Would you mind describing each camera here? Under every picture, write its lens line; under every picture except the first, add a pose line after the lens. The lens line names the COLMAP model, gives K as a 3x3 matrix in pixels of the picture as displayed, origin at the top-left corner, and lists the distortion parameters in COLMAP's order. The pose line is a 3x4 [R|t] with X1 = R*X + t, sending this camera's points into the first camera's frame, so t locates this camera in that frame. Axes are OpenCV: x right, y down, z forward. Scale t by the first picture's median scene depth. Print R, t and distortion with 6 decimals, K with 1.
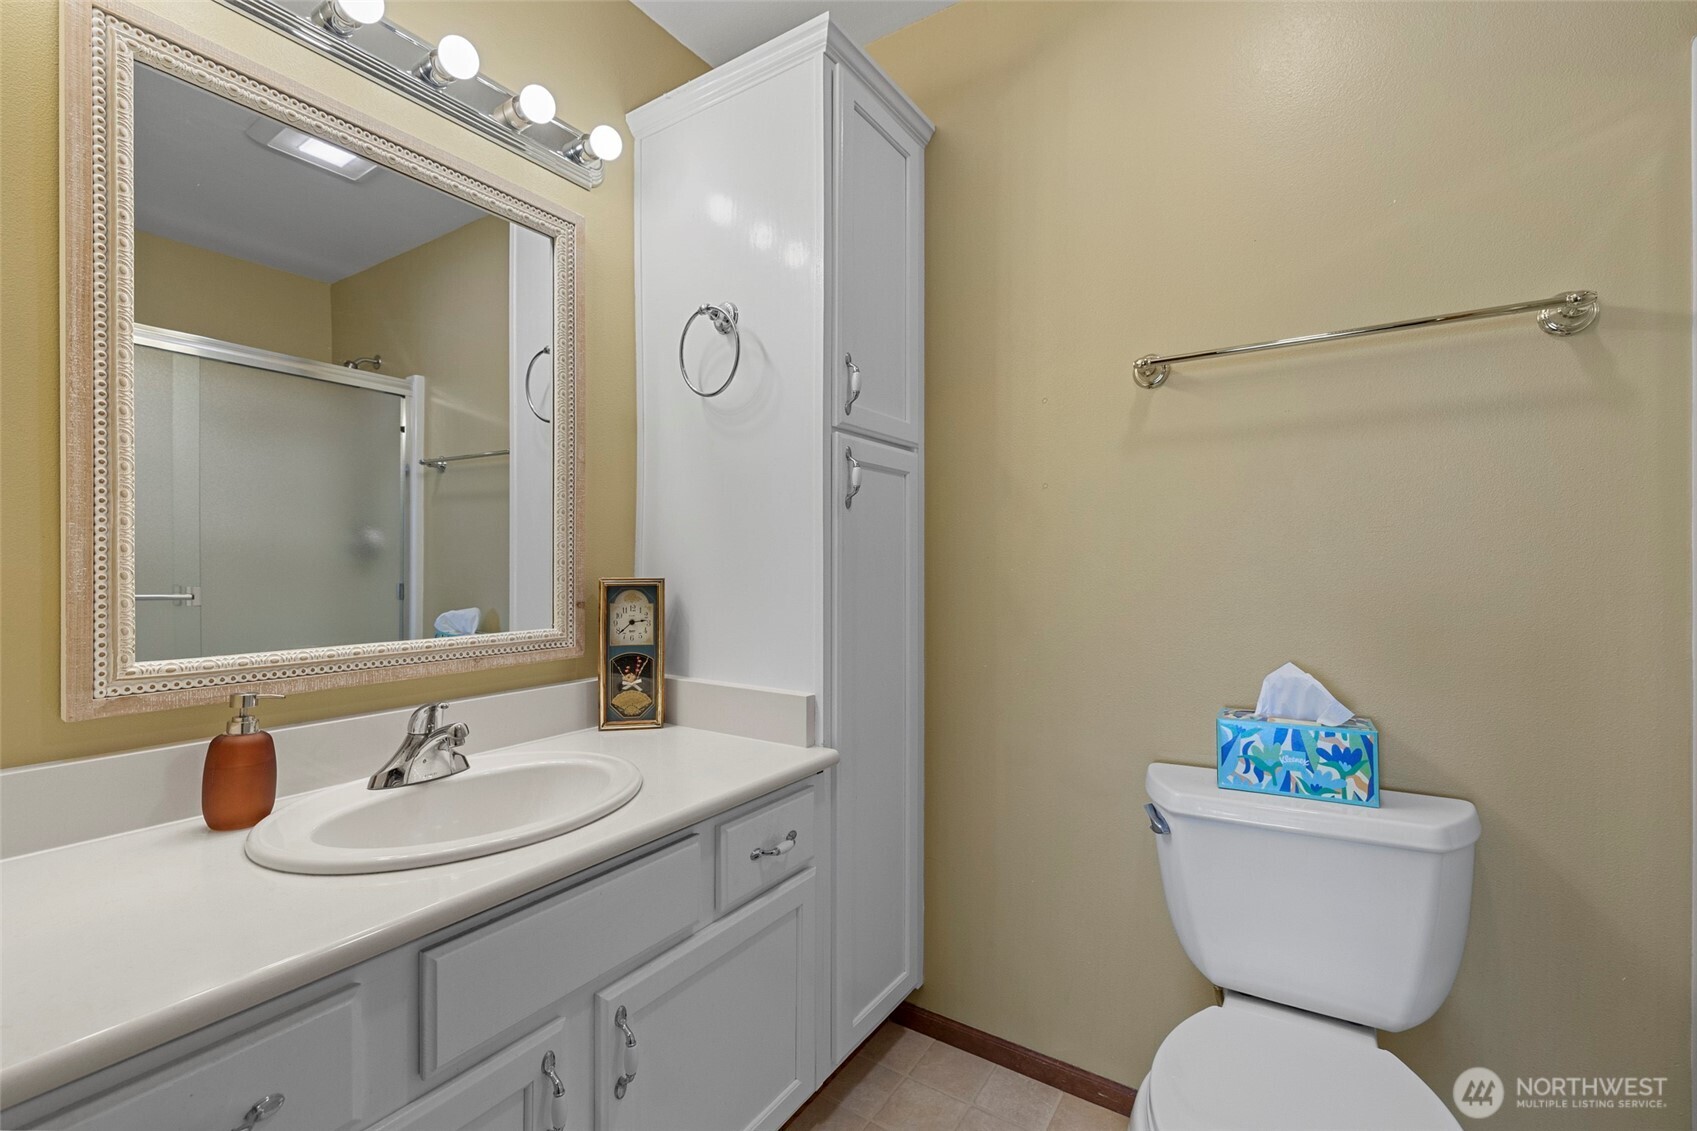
lens RADIAL K [[717.7, 0, 850.5], [0, 717.7, 567.5], [0, 0, 1]] dist [-0.000906, -0.000322]
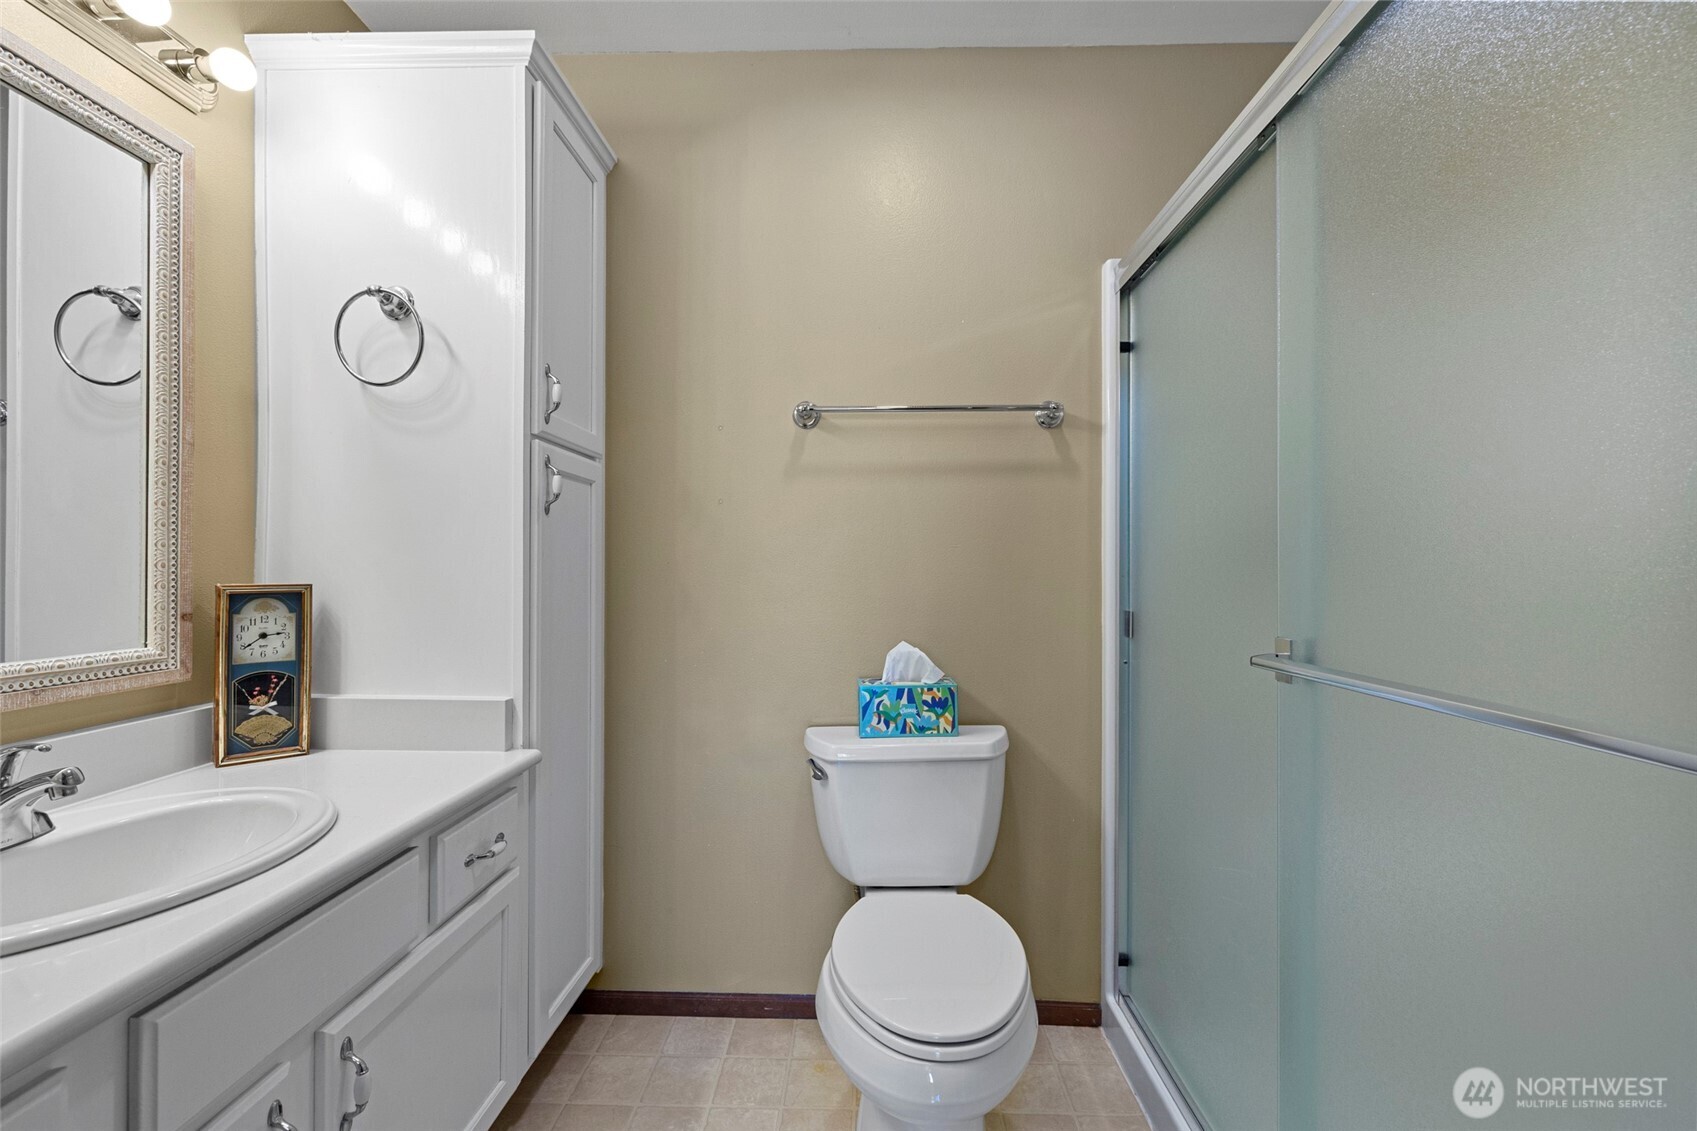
lens RADIAL K [[717.7, 0, 850.5], [0, 717.7, 567.5], [0, 0, 1]] dist [-0.000906, -0.000322]
pose [[0.850742, 0.003230, 0.525574, -0.195024], [-0.002042, 0.999994, -0.002841, -0.004993], [-0.525580, 0.001344, 0.850743, -0.118498]]
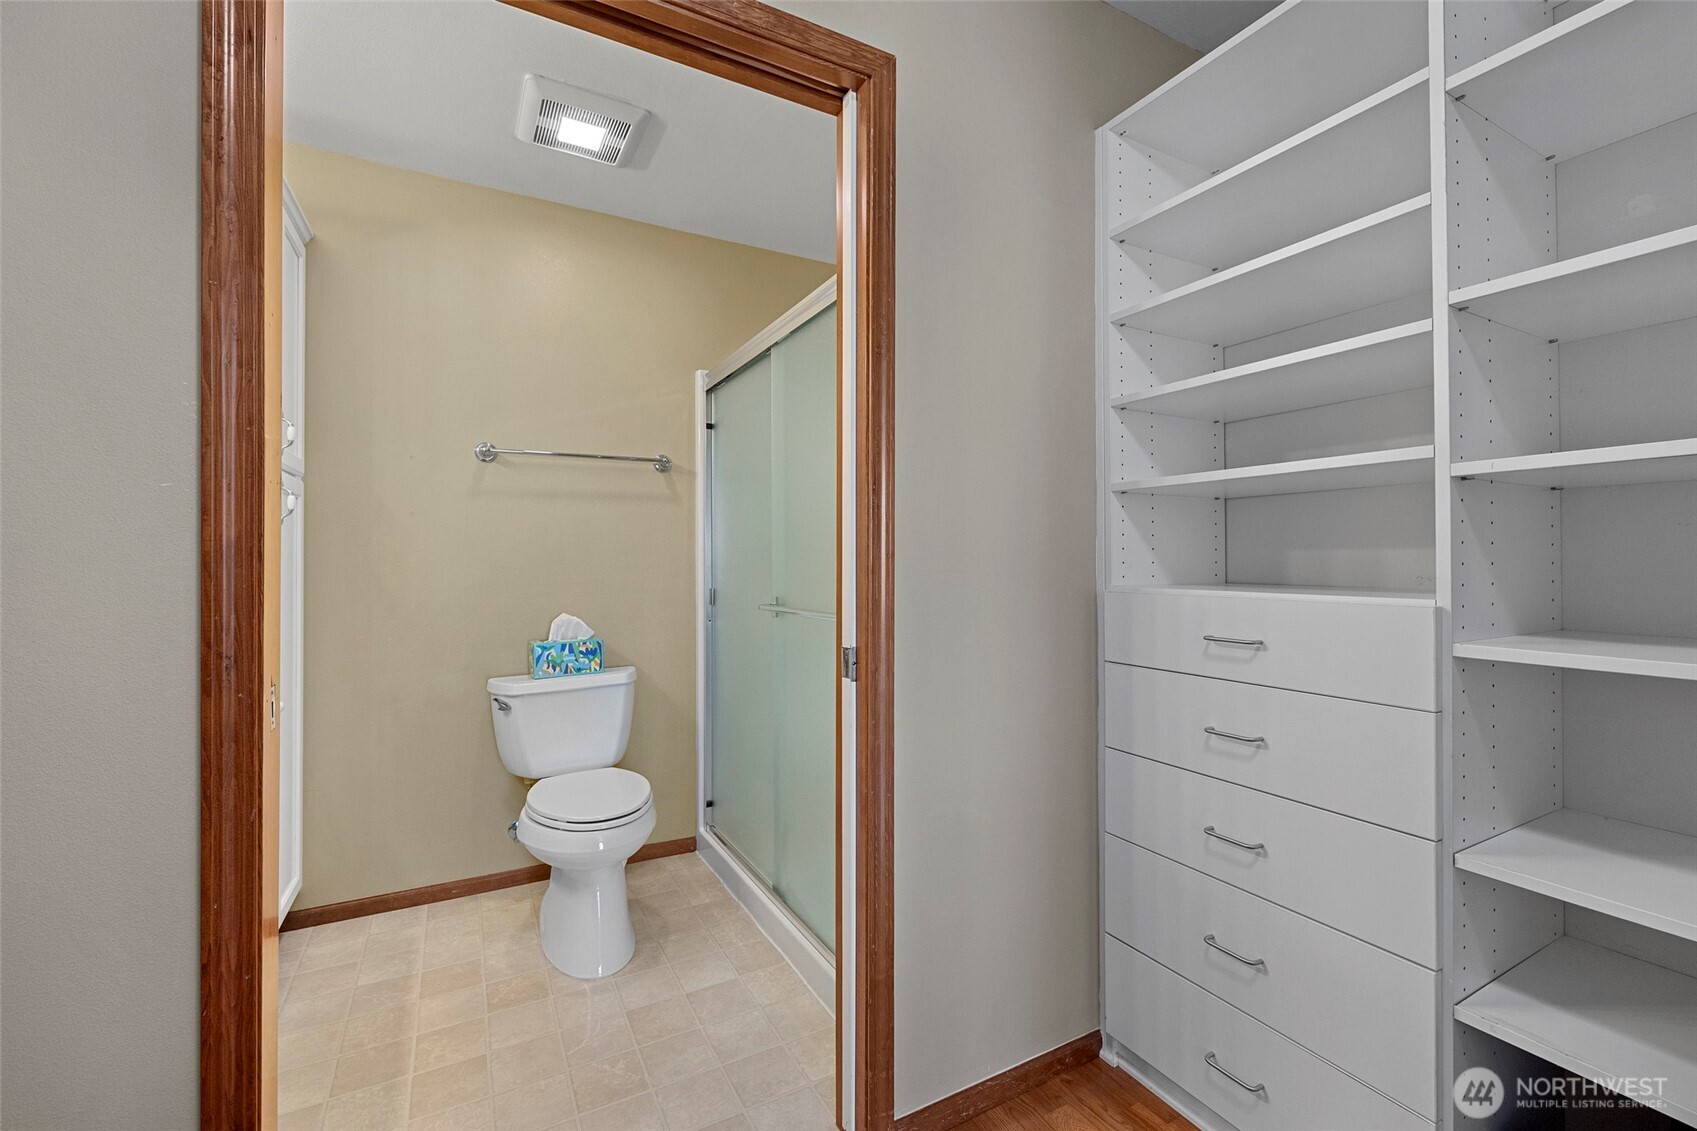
lens RADIAL K [[717.7, 0, 850.5], [0, 717.7, 567.5], [0, 0, 1]] dist [-0.000906, -0.000322]
pose [[0.478955, -0.003880, 0.877831, -0.756510], [0.002097, 0.999992, 0.003275, -0.001187], [-0.877837, 0.000272, 0.478959, -0.662026]]
